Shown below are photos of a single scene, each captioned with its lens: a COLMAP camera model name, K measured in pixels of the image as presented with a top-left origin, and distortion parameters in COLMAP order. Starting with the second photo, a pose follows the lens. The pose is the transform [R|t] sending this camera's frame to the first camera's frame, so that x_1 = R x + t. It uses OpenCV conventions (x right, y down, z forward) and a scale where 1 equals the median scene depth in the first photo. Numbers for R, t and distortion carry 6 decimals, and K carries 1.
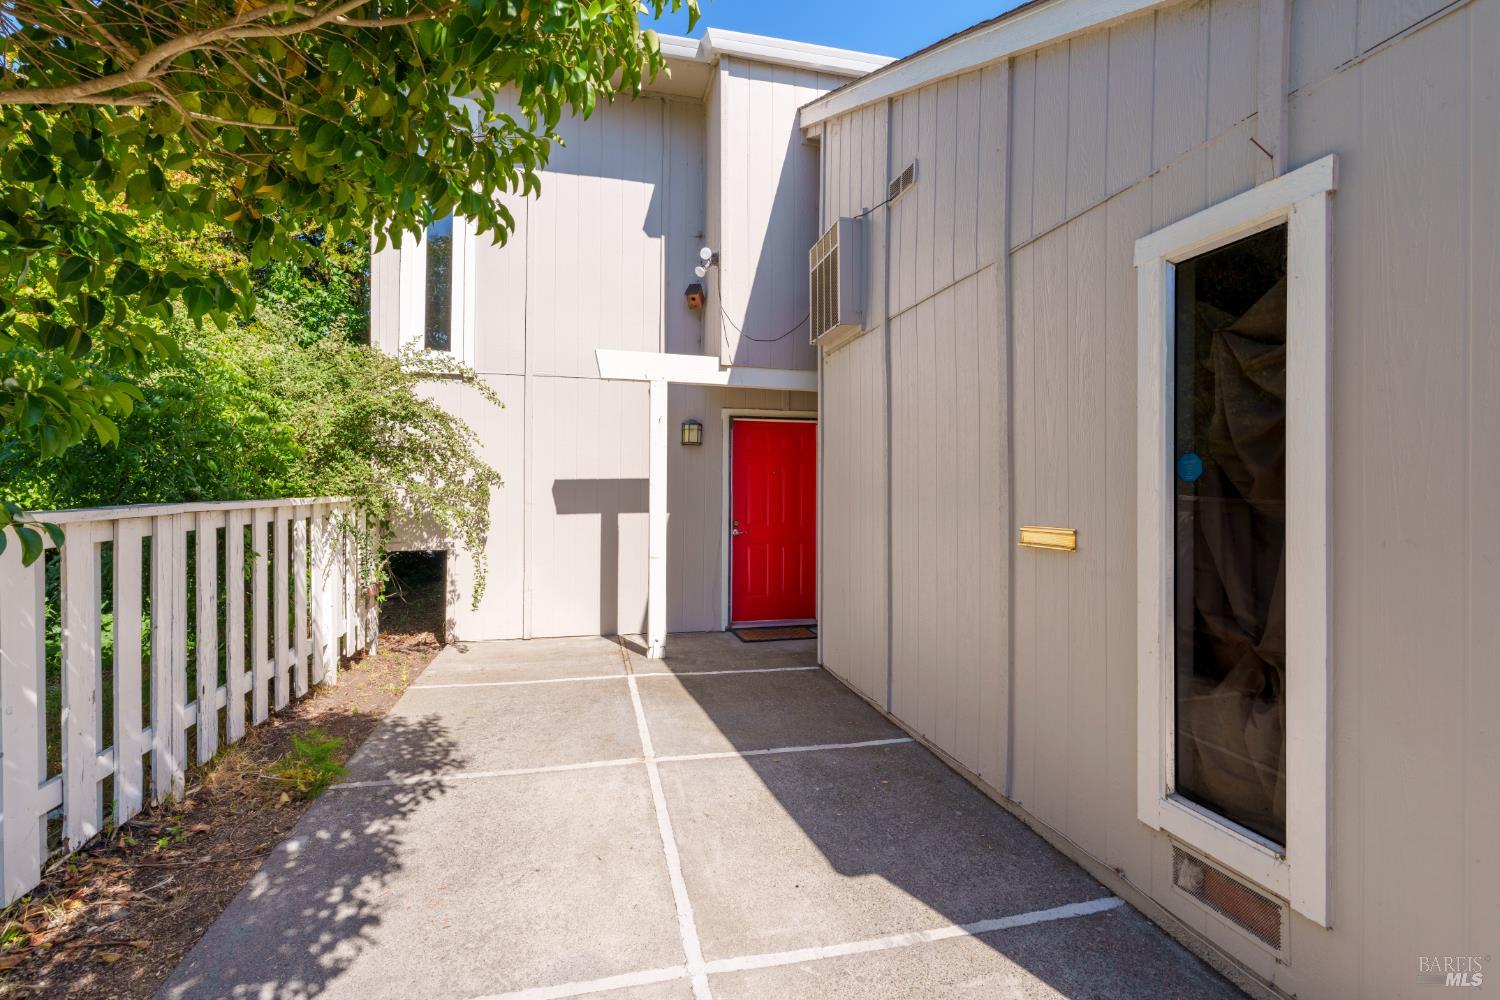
lens RADIAL K [[639.2, 0, 732.9], [0, 639.2, 489.3], [0, 0, 1]] dist [-0.009978, 0.006505]
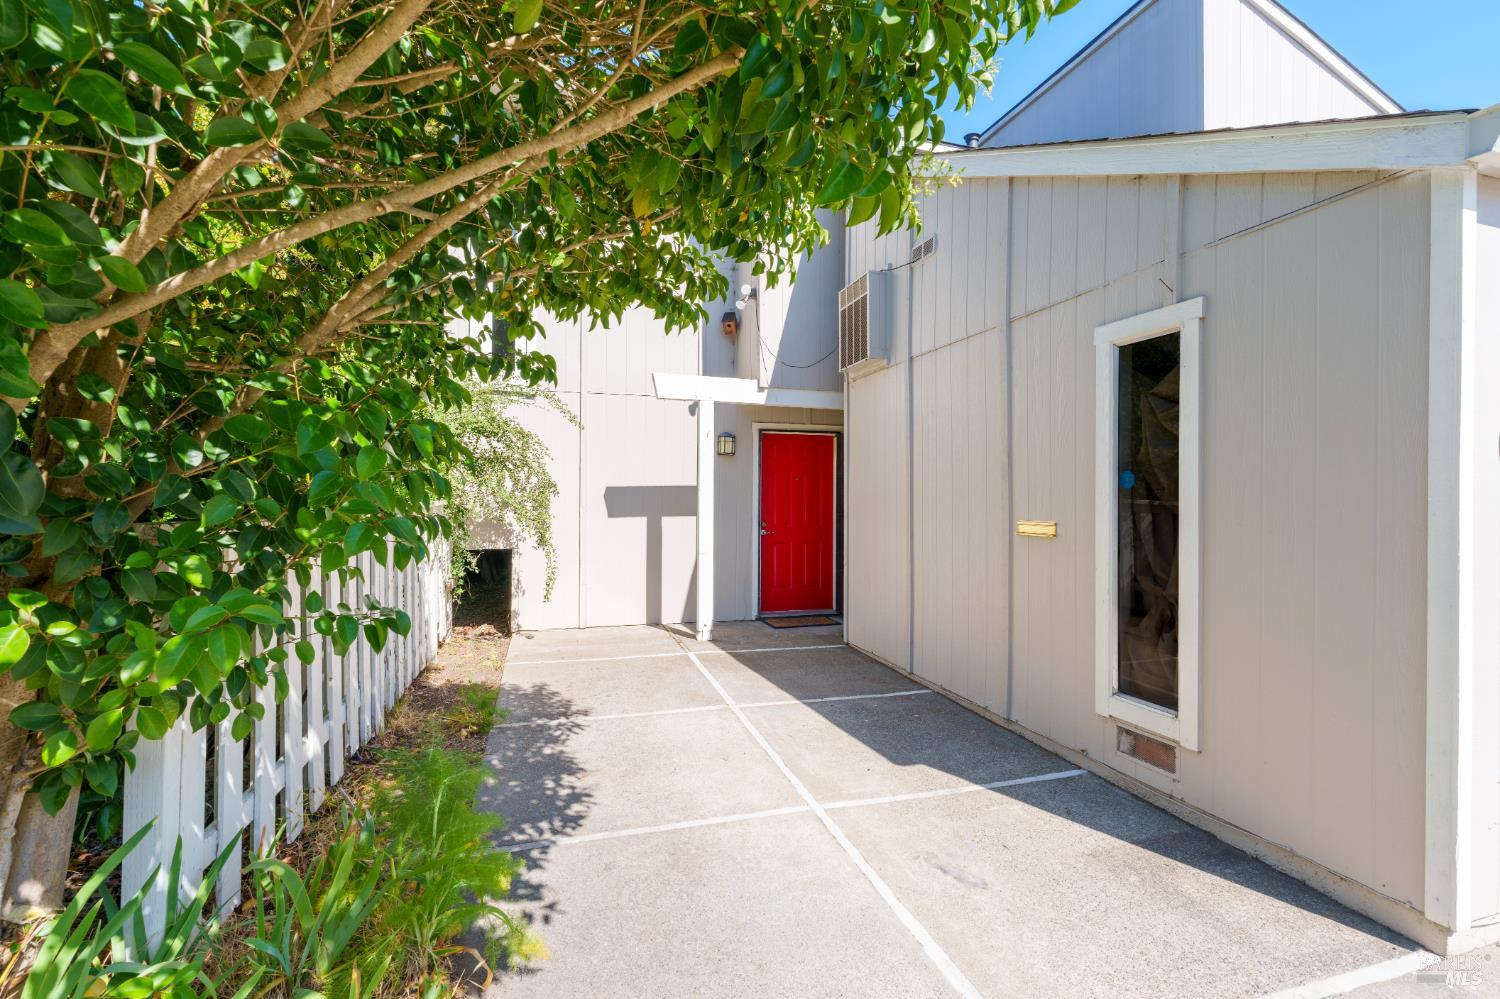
lens RADIAL K [[673.6, 0, 750.0], [0, 673.6, 499.5], [0, 0, 1]] dist [-0.000566, -0.000033]
pose [[0.997952, -0.002757, 0.063913, -0.195518], [0.002235, 0.999964, 0.008244, -0.001366], [-0.063933, -0.008084, 0.997921, -0.372155]]
